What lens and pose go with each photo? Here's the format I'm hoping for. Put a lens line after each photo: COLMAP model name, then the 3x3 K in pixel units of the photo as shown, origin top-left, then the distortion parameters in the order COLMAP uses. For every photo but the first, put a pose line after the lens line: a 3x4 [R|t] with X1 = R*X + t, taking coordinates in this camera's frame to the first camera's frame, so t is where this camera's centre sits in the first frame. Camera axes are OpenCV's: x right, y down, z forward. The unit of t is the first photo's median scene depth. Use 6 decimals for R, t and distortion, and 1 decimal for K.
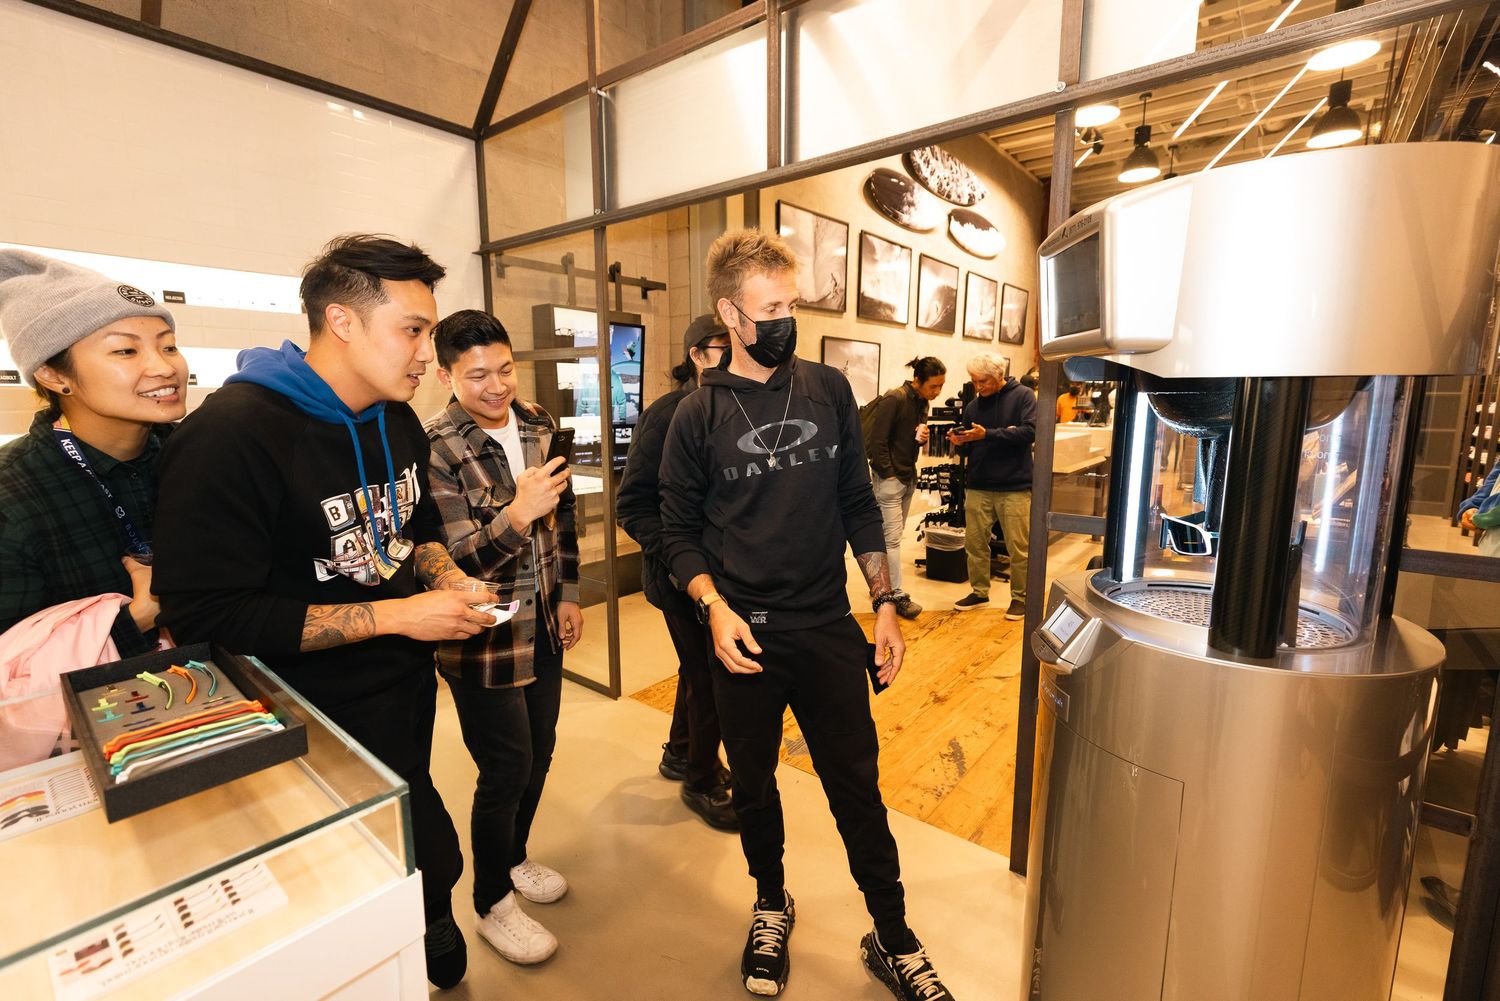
lens RADIAL K [[684.4, 0, 754.7], [0, 684.4, 496.8], [0, 0, 1]] dist [0.012226, -0.000110]
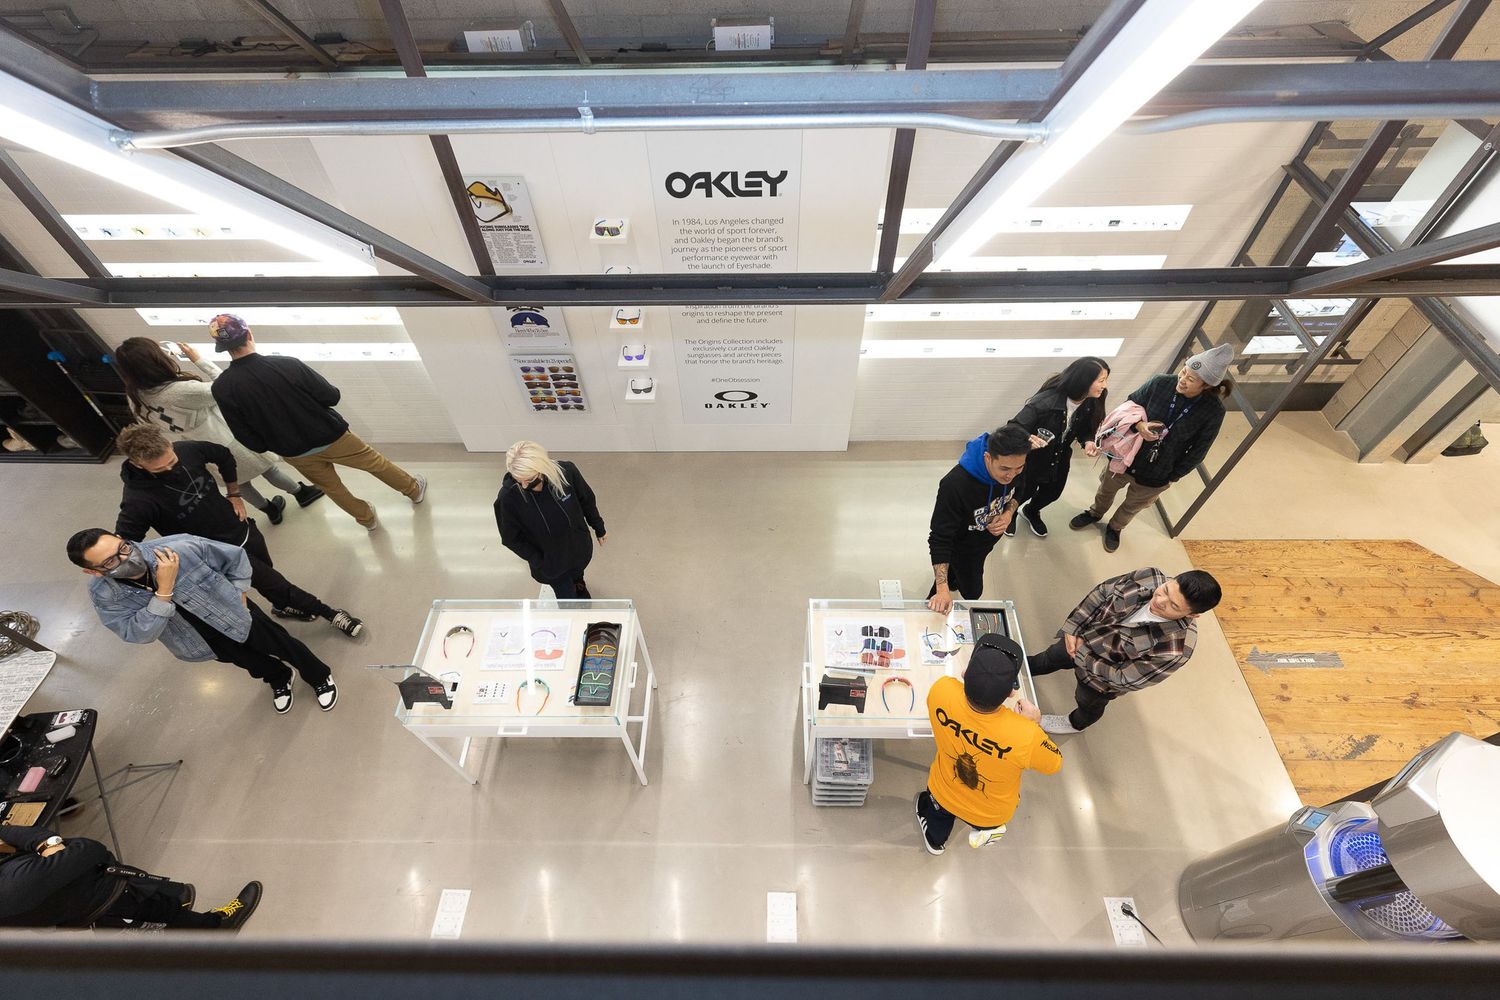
lens RADIAL K [[684.4, 0, 753.5], [0, 684.4, 500.6], [0, 0, 1]] dist [0.012226, -0.000110]
pose [[0.611009, 0.615882, -0.497349, -0.070516], [-0.103445, 0.684996, 0.721166, -0.822062], [0.784835, -0.389191, 0.482249, -0.448797]]
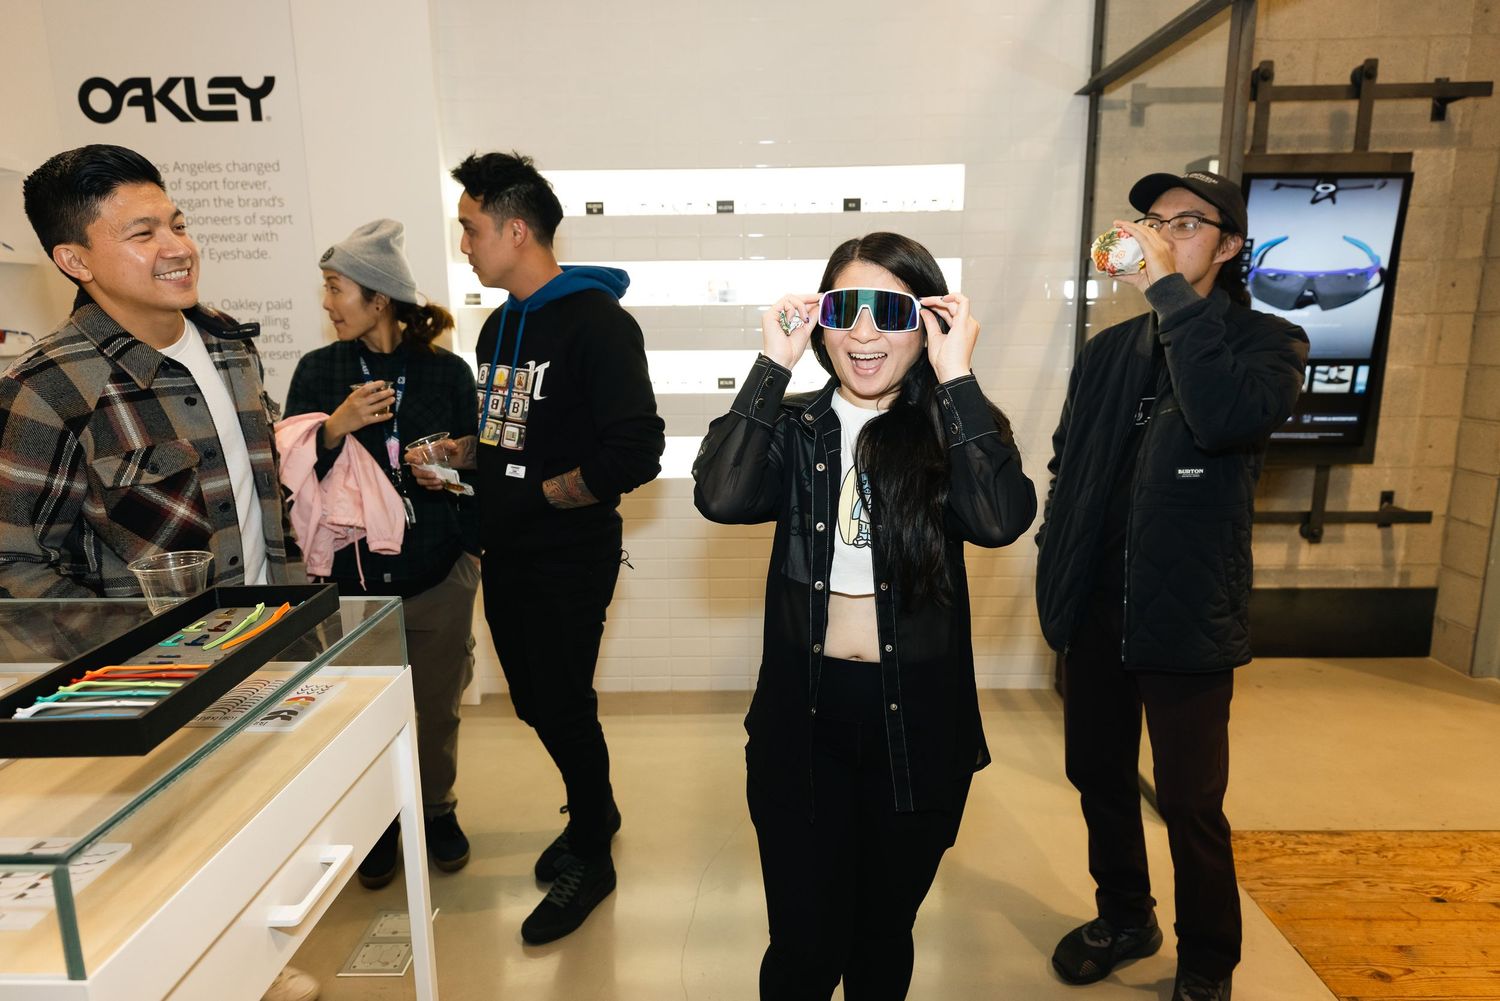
lens RADIAL K [[880.7, 0, 734.7], [0, 880.7, 492.6], [0, 0, 1]] dist [0.003483, 0.001560]
pose [[0.601732, 0.150234, -0.784441, 0.139656], [-0.108941, 0.988409, 0.105731, -0.030300], [0.791233, 0.021836, 0.611125, 0.254542]]
